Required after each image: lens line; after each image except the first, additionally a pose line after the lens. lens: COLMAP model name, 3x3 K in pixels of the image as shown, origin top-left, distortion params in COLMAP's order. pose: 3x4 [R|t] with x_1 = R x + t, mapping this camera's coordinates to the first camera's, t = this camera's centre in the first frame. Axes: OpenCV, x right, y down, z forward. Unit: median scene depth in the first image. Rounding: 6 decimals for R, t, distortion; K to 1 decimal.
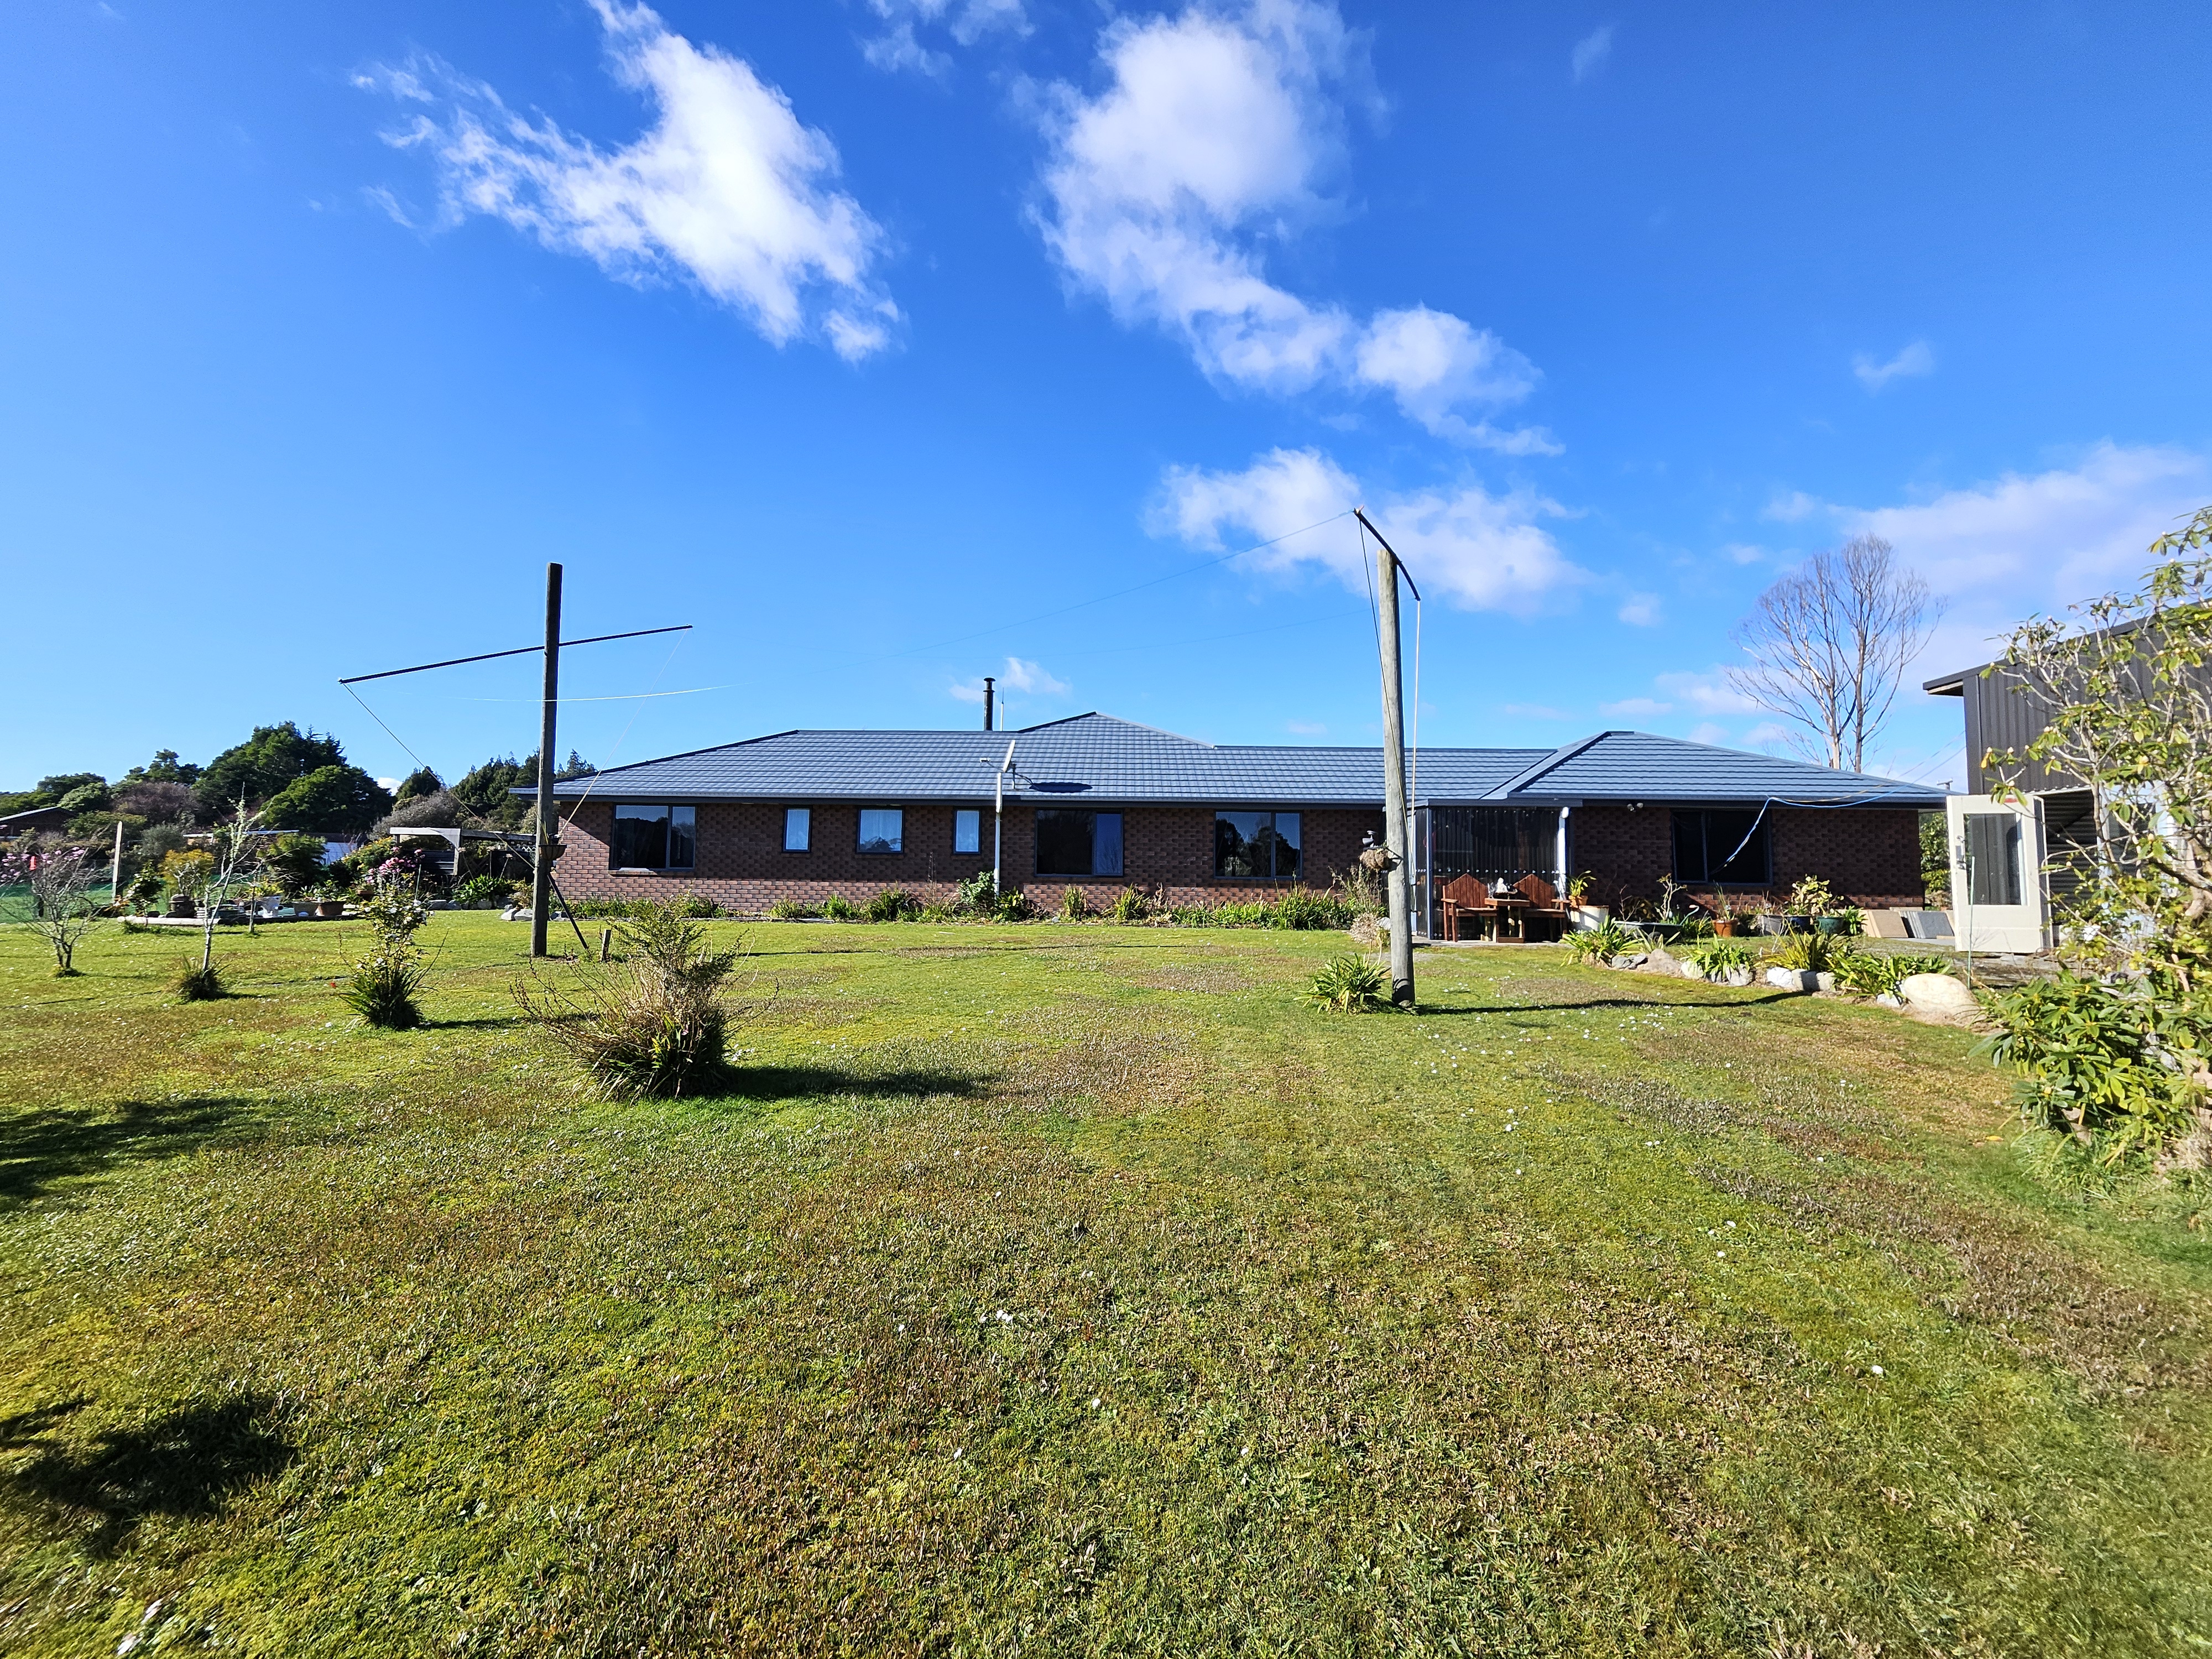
lens RADIAL K [[870.4, 0, 1106.0], [0, 870.4, 819.5], [0, 0, 1]] dist [-0.005004, -0.000086]
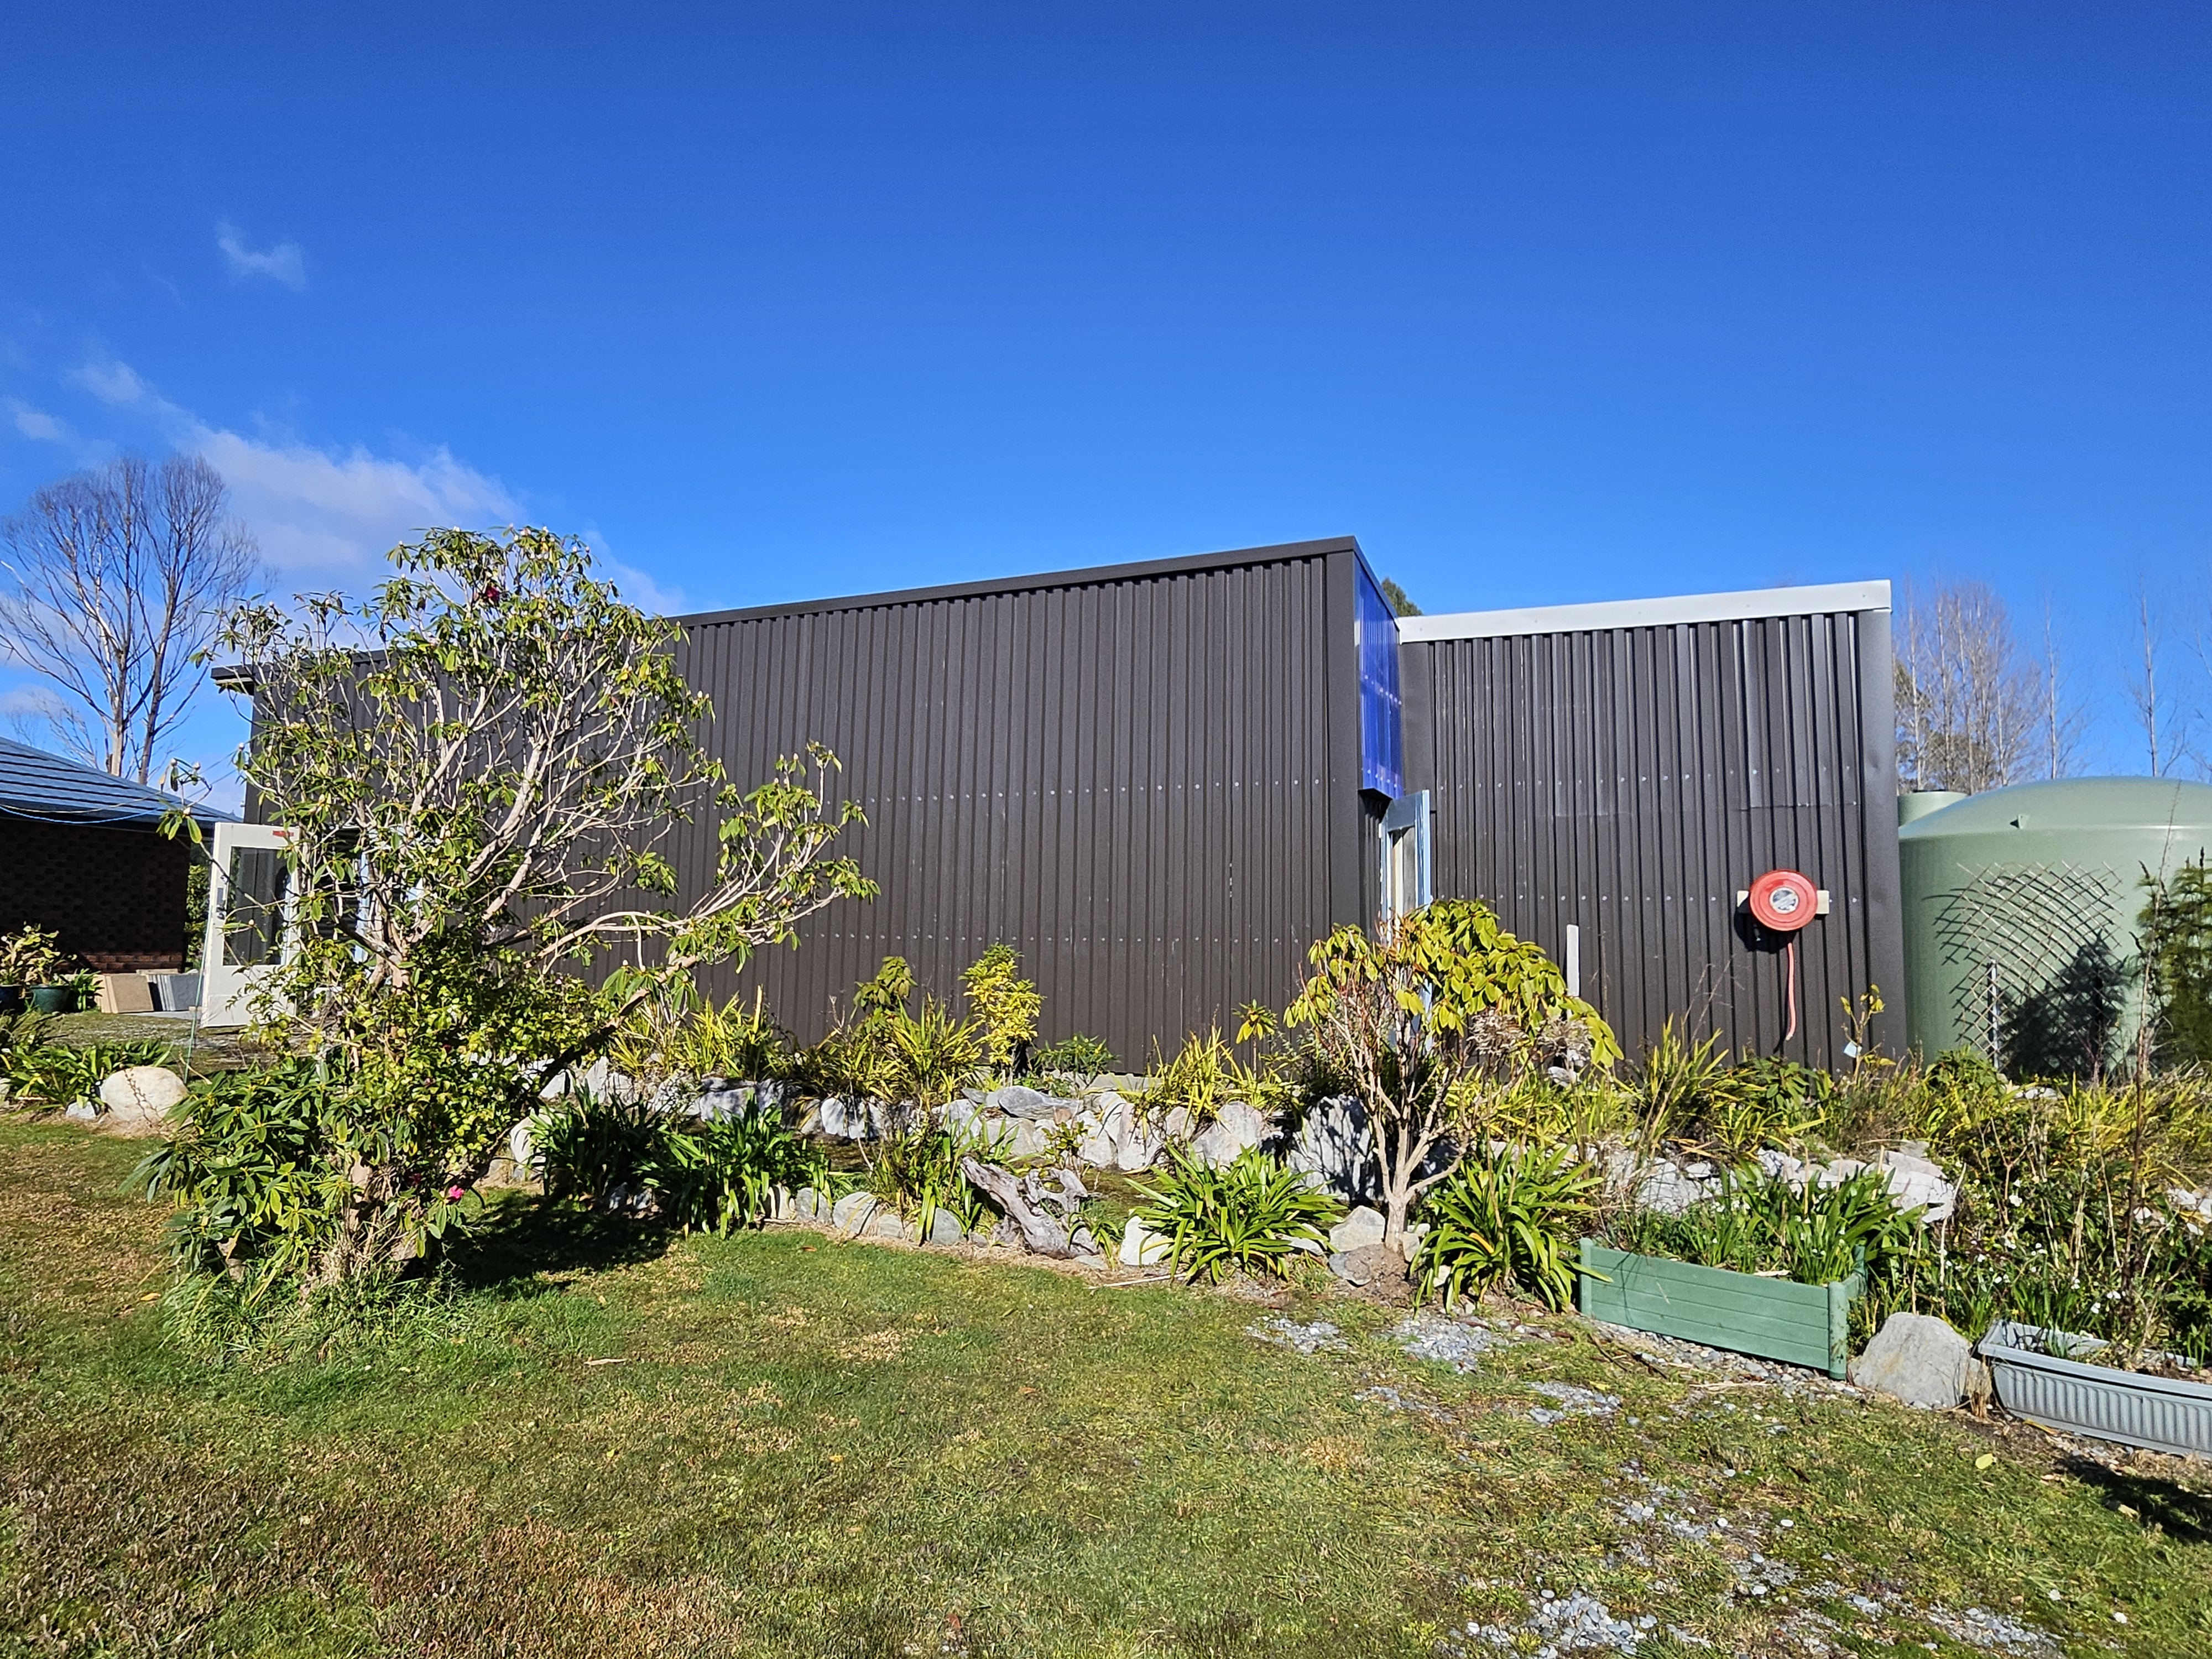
lens RADIAL K [[870.4, 0, 1111.9], [0, 870.4, 827.4], [0, 0, 1]] dist [-0.005004, -0.000086]
pose [[0.255525, 0.073888, 0.963975, 0.429651], [-0.075267, 0.995569, -0.056359, -0.036946], [-0.963868, -0.058155, 0.259954, 0.047755]]
